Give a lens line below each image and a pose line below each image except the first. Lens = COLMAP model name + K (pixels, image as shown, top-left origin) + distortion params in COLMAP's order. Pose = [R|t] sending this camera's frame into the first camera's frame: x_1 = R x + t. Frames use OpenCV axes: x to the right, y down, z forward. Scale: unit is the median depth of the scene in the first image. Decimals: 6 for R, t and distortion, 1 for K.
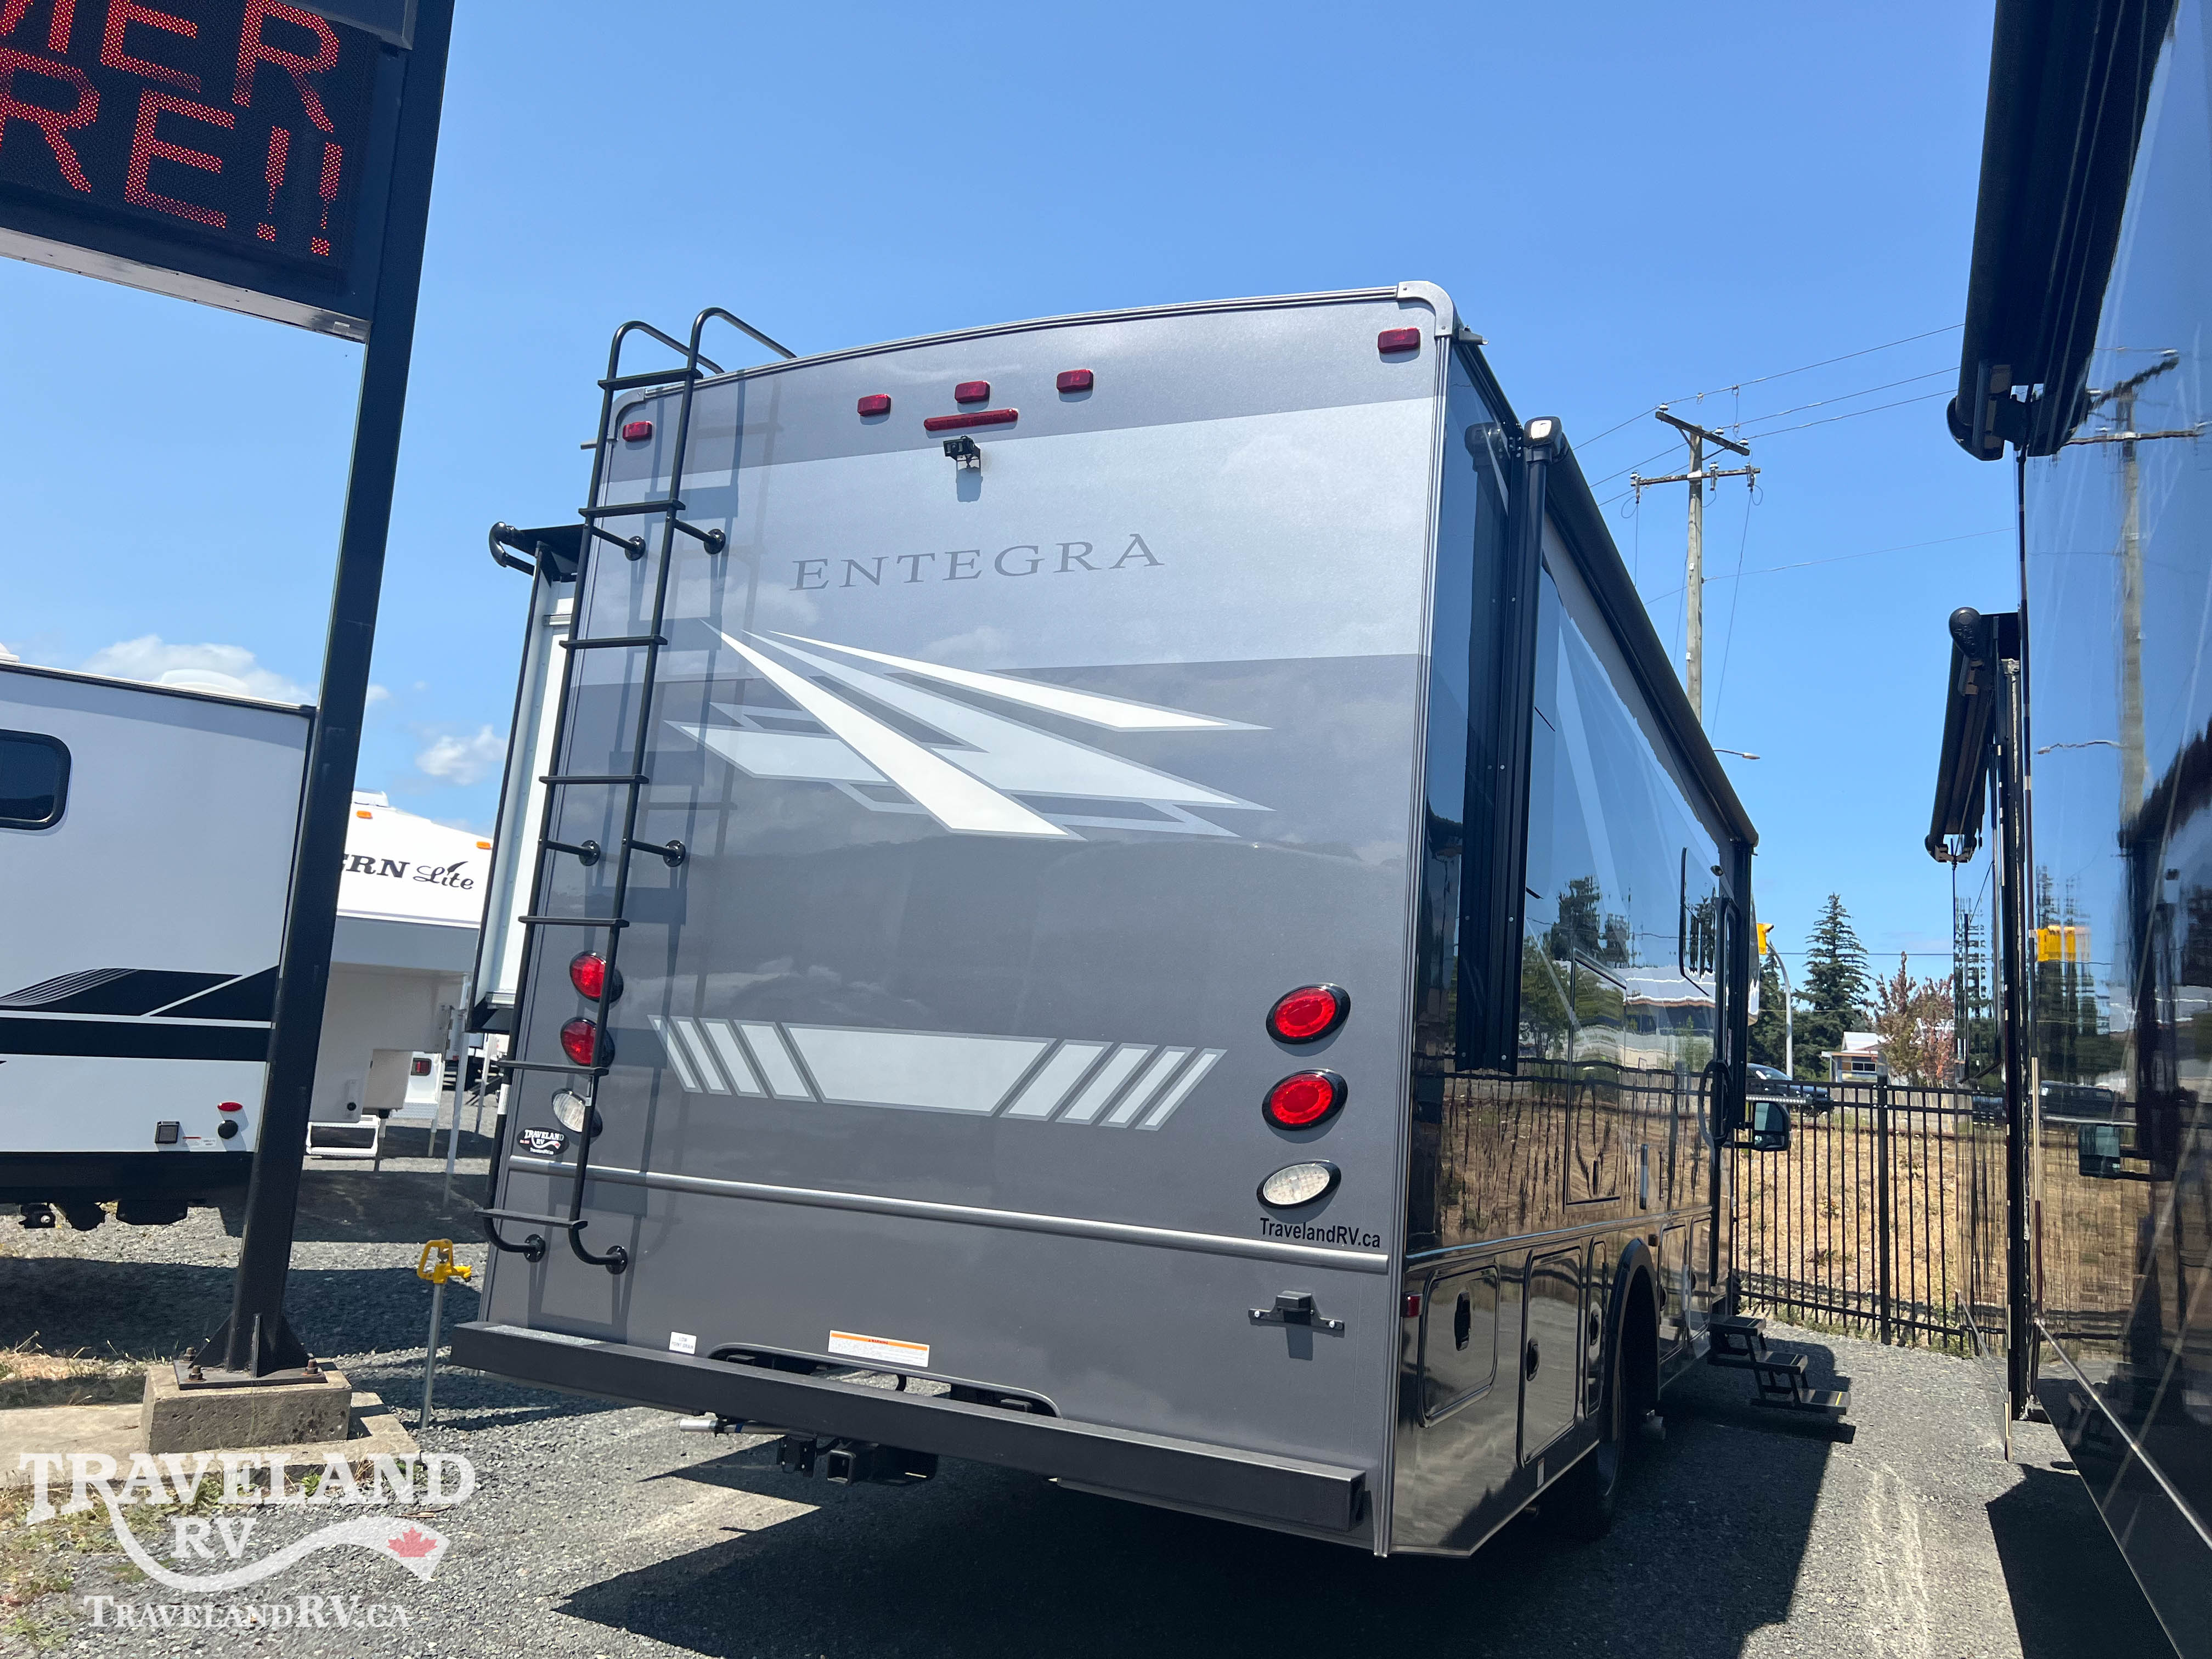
lens RADIAL K [[1674.5, 0, 1106.0], [0, 1674.5, 829.5], [0, 0, 1]] dist [0.097040, -0.216594]
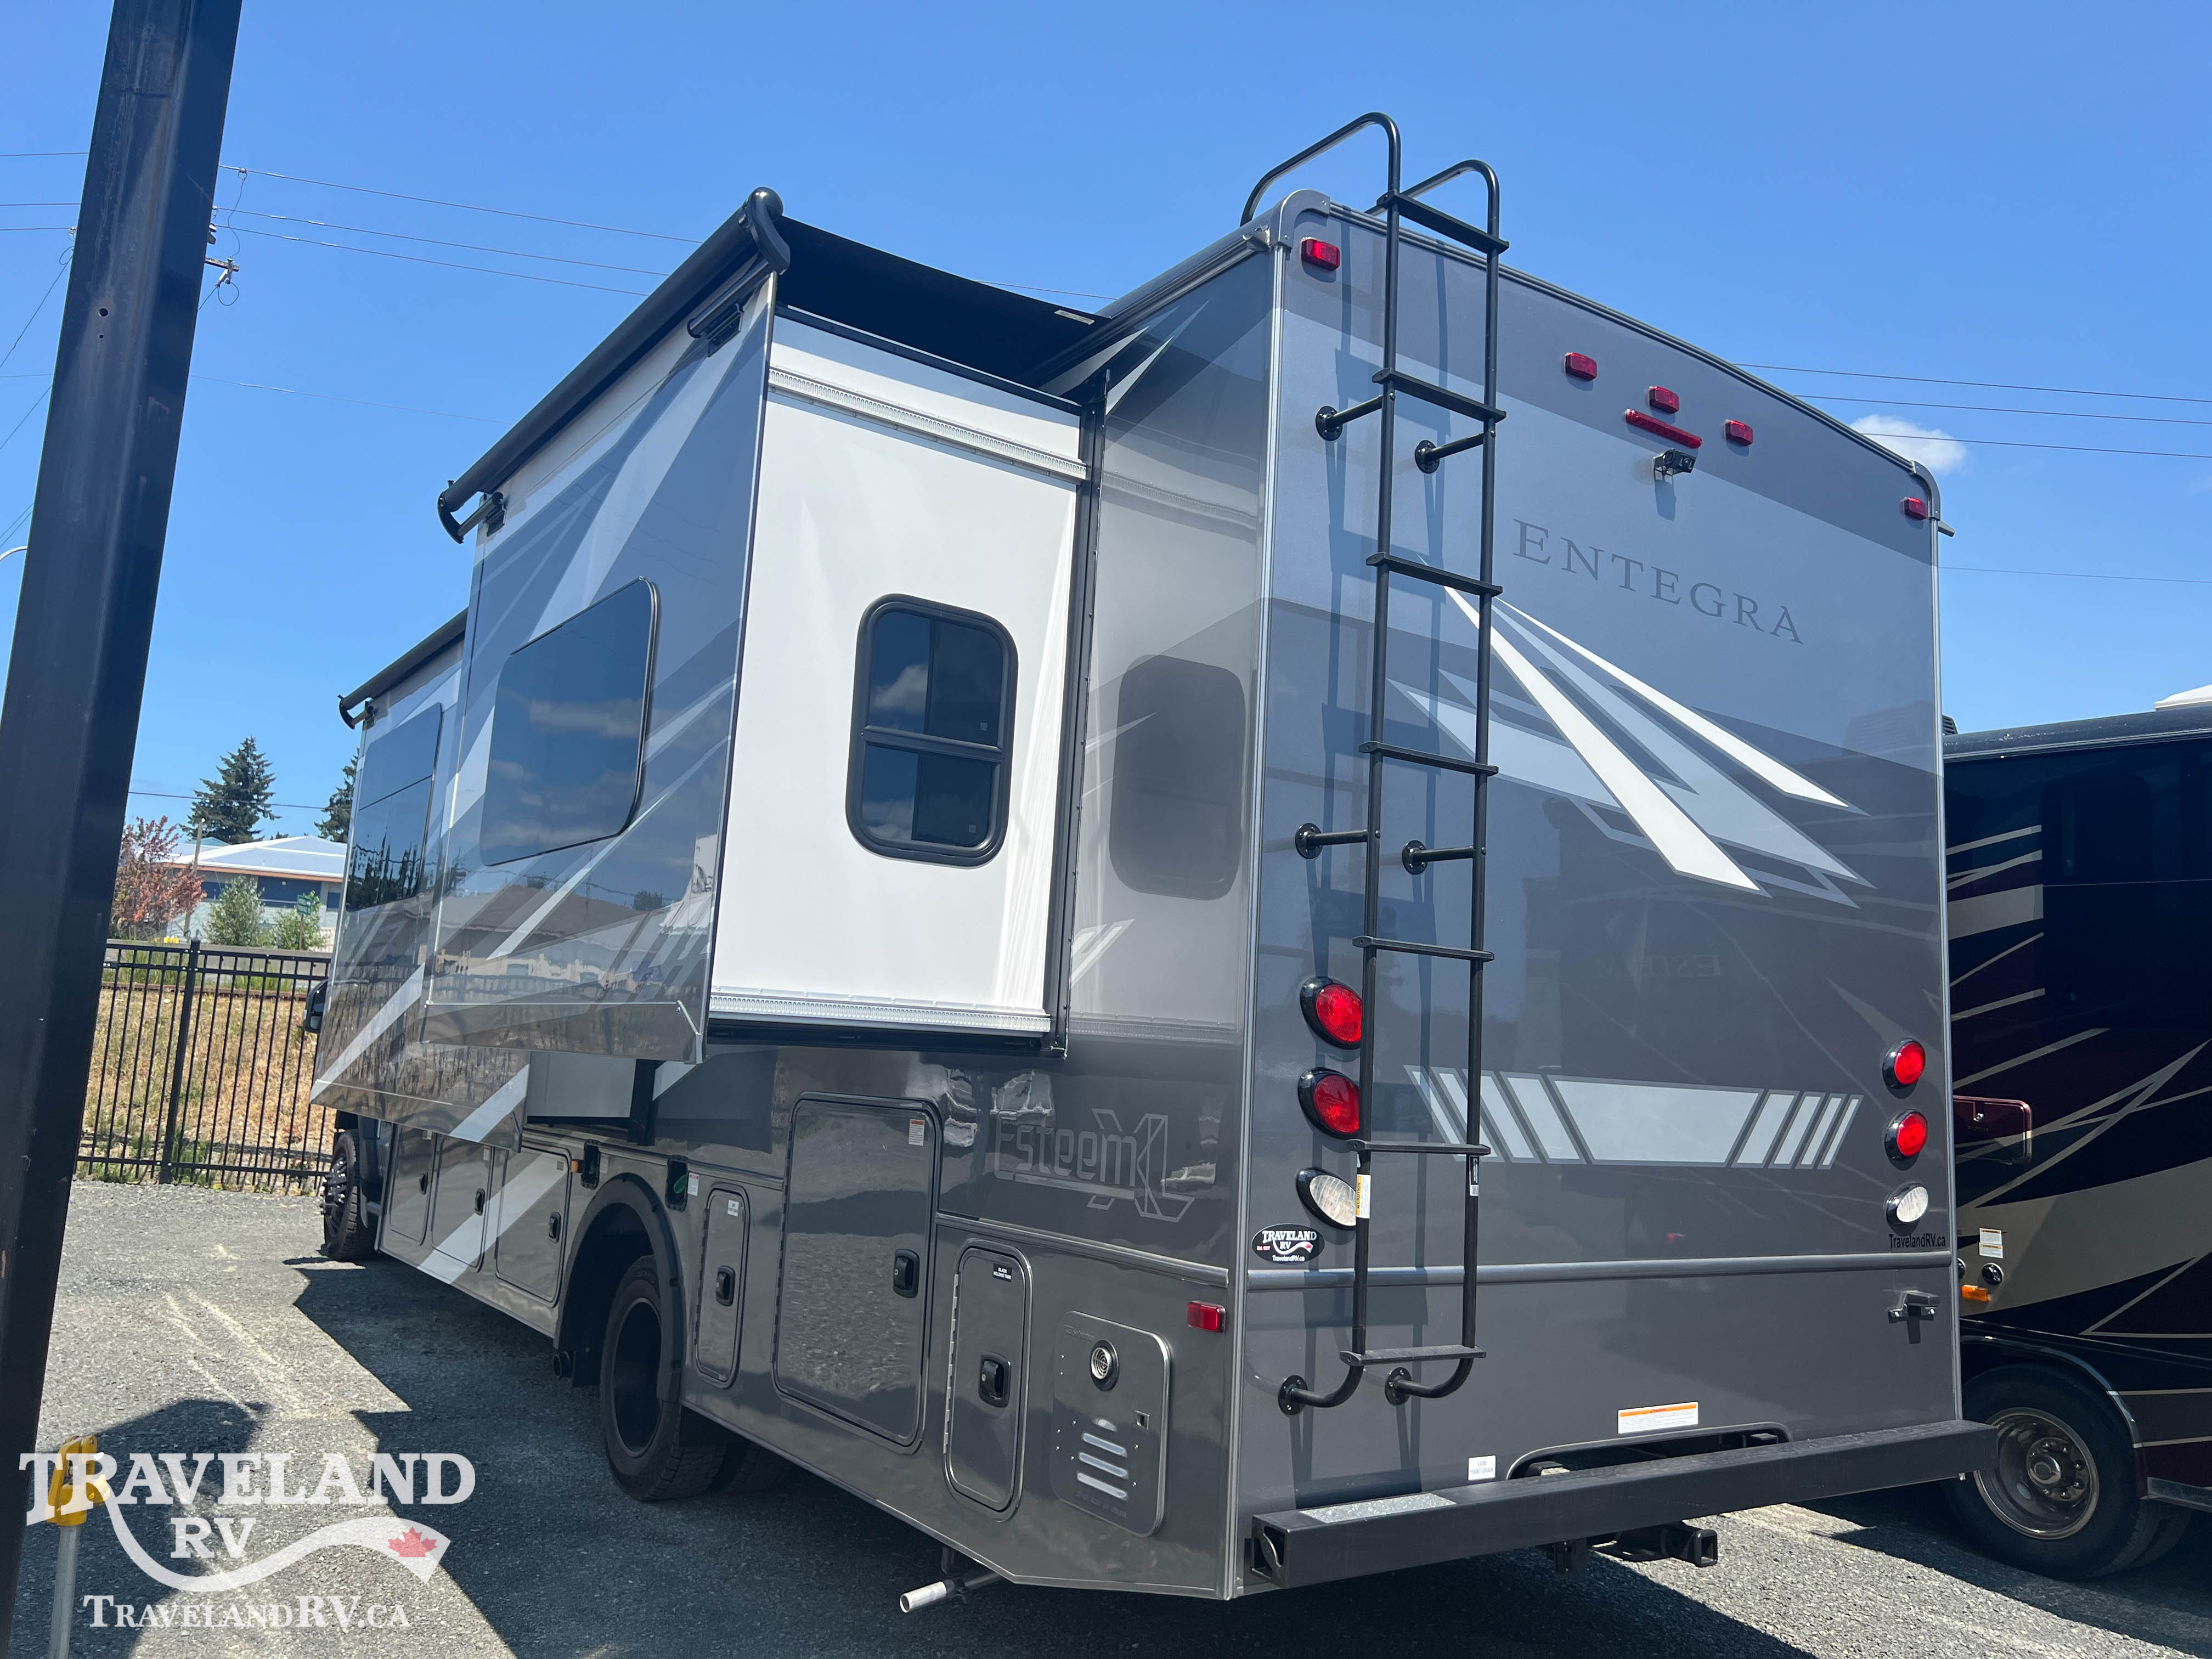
lens RADIAL K [[1680.0, 0, 1111.8], [0, 1680.0, 814.7], [0, 0, 1]] dist [0.010820, -0.001329]
pose [[0.504540, 0.073659, 0.860240, -1.055762], [-0.156510, 0.987650, 0.007227, 0.011910], [-0.849084, -0.138283, 0.509837, 0.768153]]
